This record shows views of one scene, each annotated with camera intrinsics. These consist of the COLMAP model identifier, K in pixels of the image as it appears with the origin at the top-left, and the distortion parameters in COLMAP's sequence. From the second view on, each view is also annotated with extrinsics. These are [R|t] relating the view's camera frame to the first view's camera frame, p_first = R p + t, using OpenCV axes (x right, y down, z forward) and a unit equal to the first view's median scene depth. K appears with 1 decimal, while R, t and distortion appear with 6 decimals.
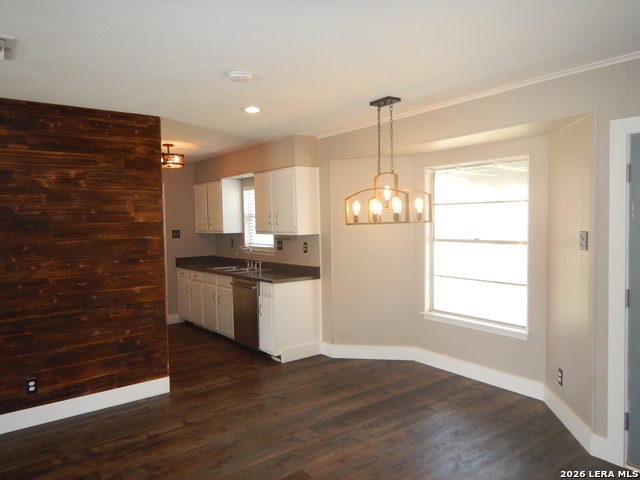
lens RADIAL K [[460.0, 0, 320.0], [0, 460.0, 240.0], [0, 0, 1]] dist [0.004291, 0.003497]
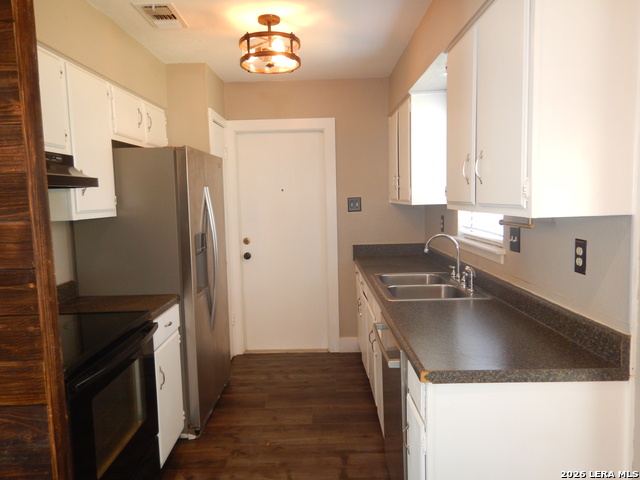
lens RADIAL K [[461.0, 0, 318.3], [0, 461.0, 236.9], [0, 0, 1]] dist [0.023275, 0.001843]
pose [[0.792216, 0.053903, -0.607855, 0.023578], [-0.015331, 0.997535, 0.068478, -0.020835], [0.610048, -0.044930, 0.791090, 0.885125]]
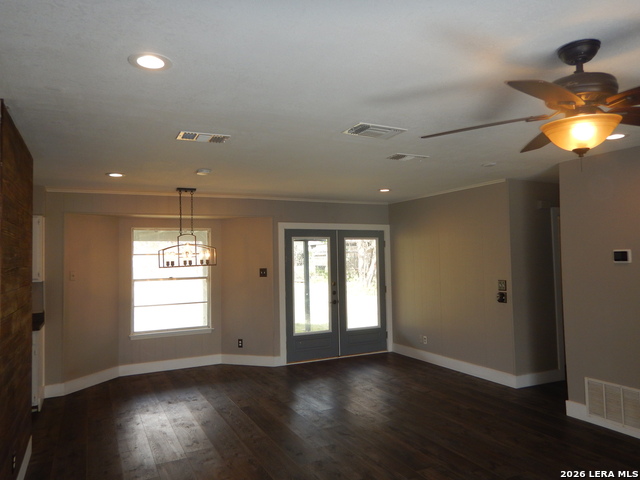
lens RADIAL K [[461.0, 0, 318.3], [0, 461.0, 236.9], [0, 0, 1]] dist [0.023275, 0.001843]
pose [[0.182264, 0.058513, 0.981507, -1.216753], [0.062773, 0.995499, -0.071004, 0.003411], [-0.981244, 0.074553, 0.177771, 0.254303]]
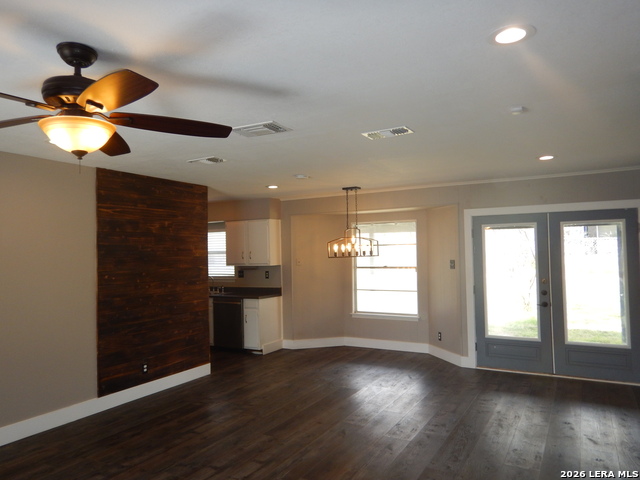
lens RADIAL K [[461.0, 0, 318.3], [0, 461.0, 236.9], [0, 0, 1]] dist [0.023275, 0.001843]
pose [[0.917895, 0.015901, 0.396505, -0.623572], [0.019372, 0.996210, -0.084797, 0.032955], [-0.396351, 0.085515, 0.914108, -0.520080]]
